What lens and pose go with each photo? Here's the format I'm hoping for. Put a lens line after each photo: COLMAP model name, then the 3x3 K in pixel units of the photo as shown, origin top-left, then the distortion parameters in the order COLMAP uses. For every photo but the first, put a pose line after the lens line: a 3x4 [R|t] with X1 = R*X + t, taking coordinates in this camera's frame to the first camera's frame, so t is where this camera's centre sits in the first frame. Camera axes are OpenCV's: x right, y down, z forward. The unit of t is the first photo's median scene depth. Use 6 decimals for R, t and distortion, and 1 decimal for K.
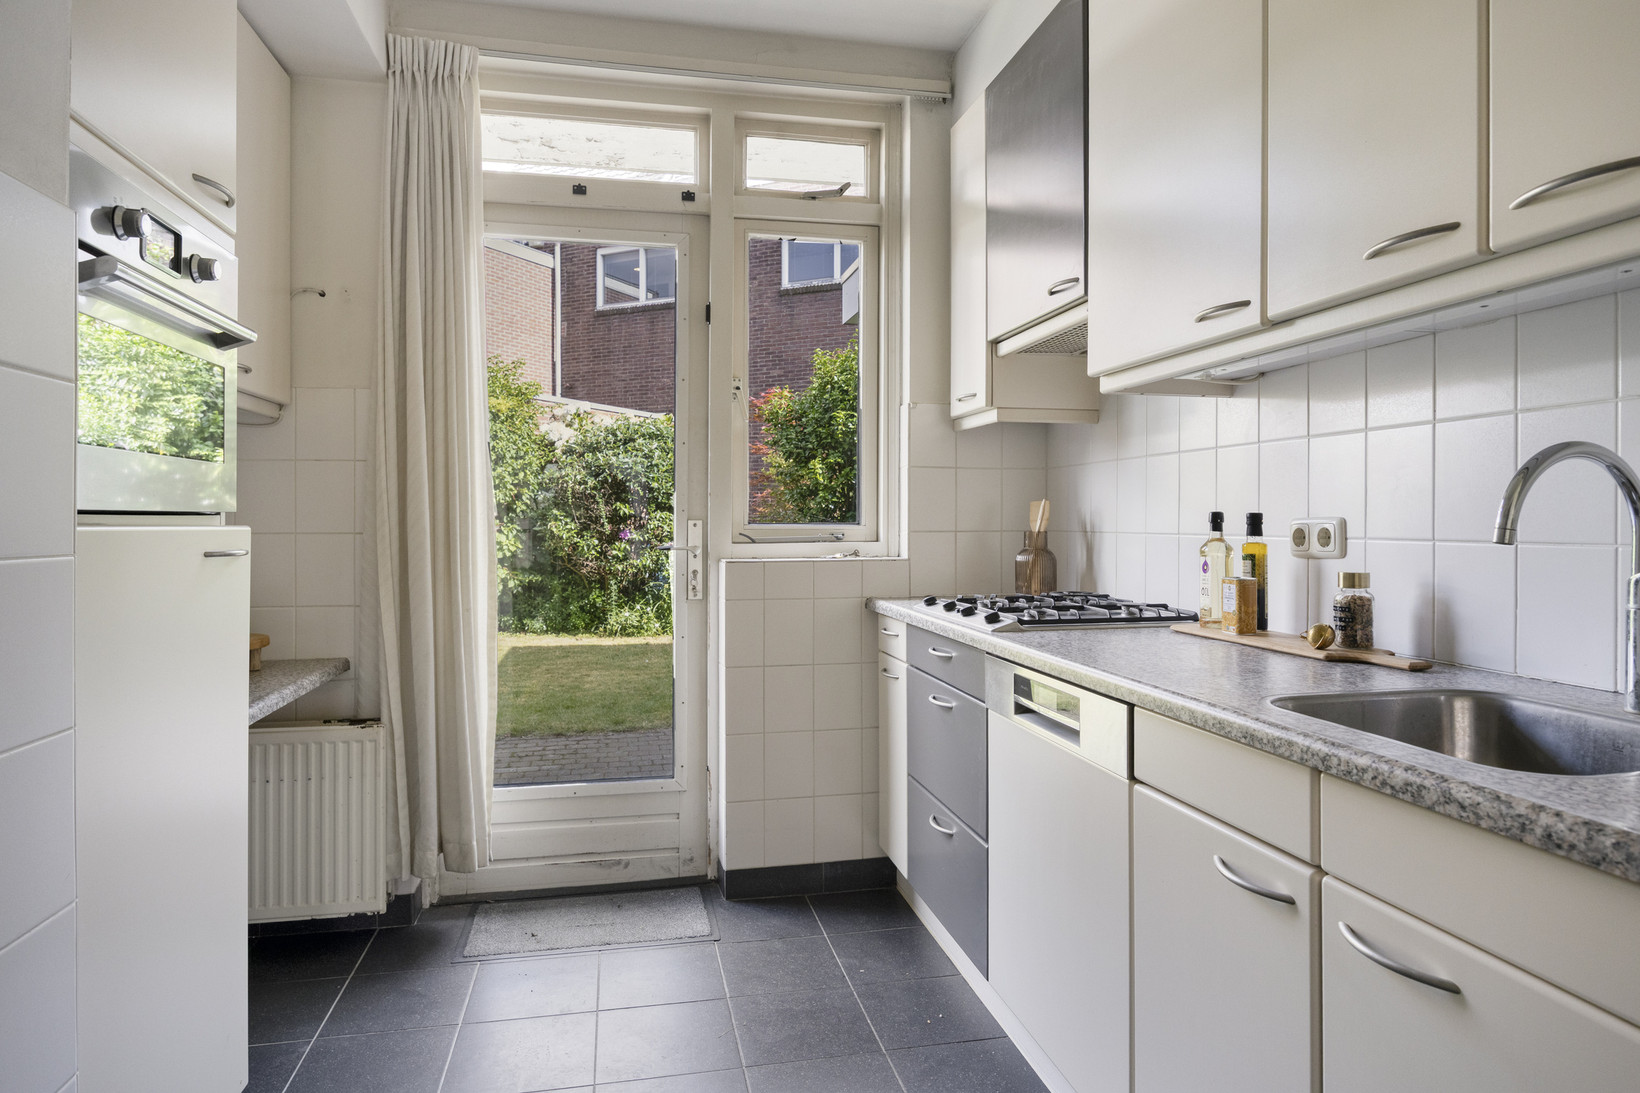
lens RADIAL K [[977.9, 0, 819.8], [0, 977.9, 535.5], [0, 0, 1]] dist [-0.001128, -0.000609]
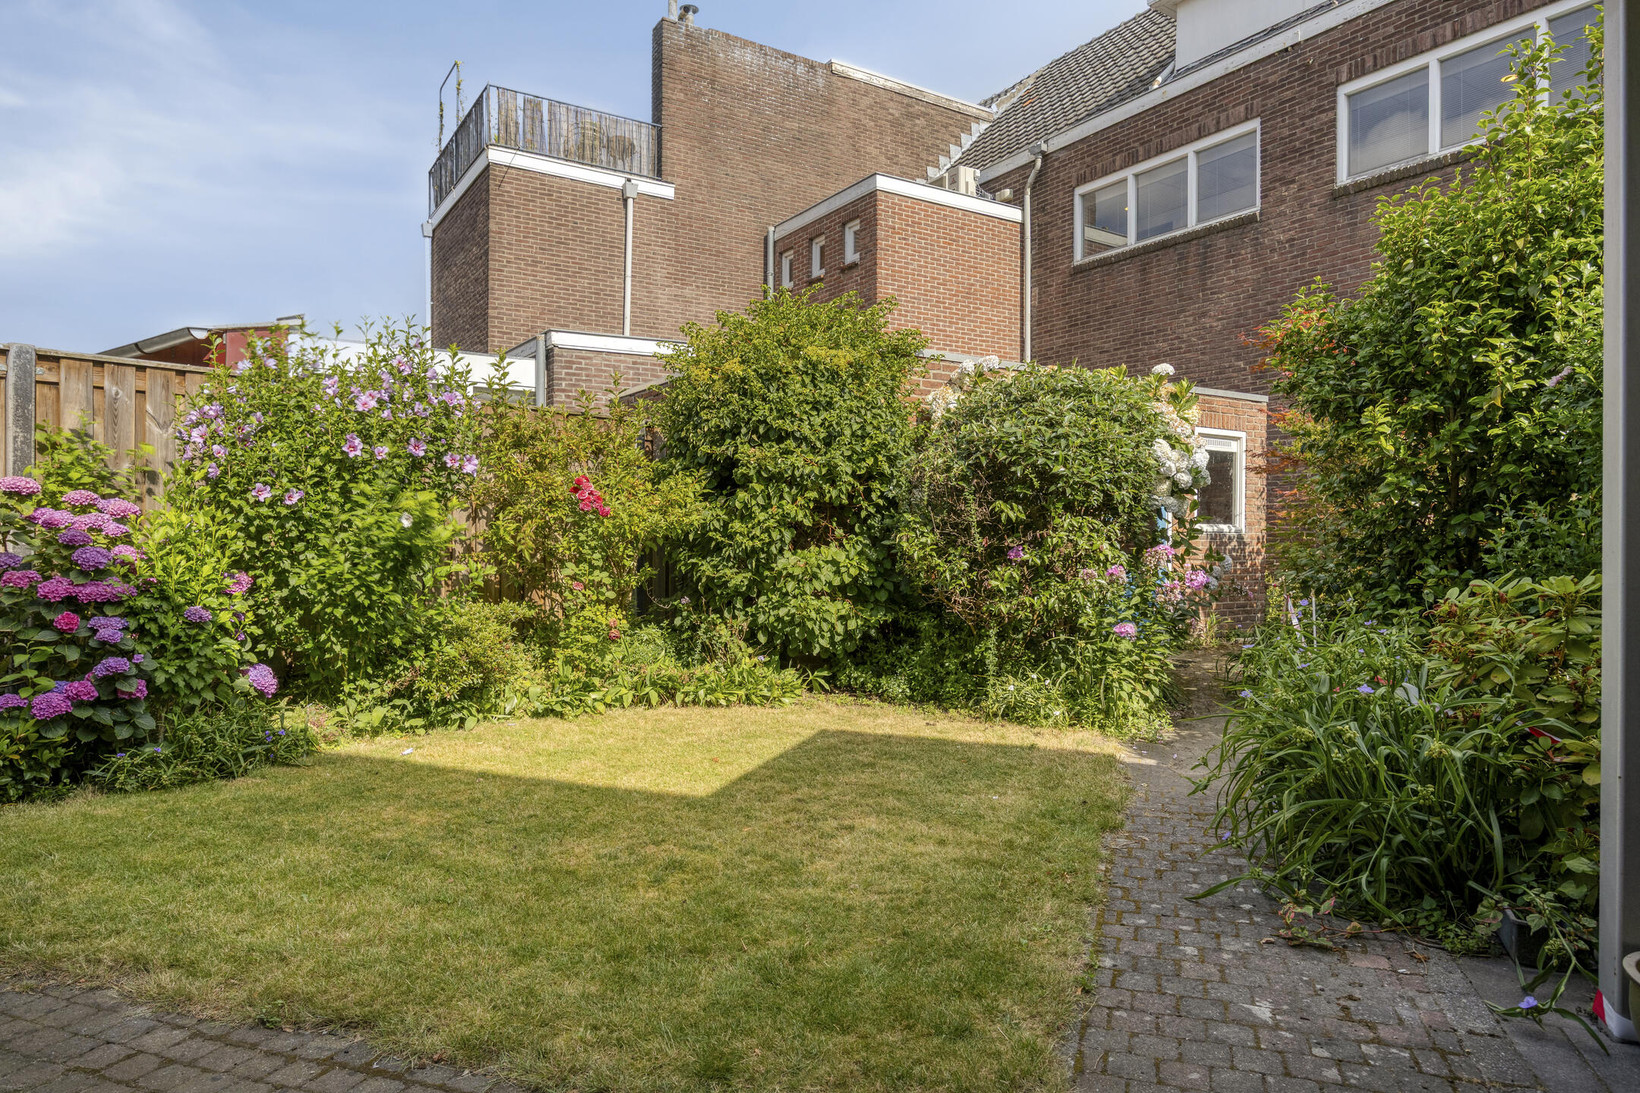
lens RADIAL K [[977.9, 0, 816.5], [0, 977.9, 534.2], [0, 0, 1]] dist [-0.001128, -0.000609]
pose [[0.854648, 0.006802, -0.519164, 0.010101], [-0.014528, 0.999836, -0.010815, -0.004802], [0.519005, 0.016786, 0.854606, 0.423061]]
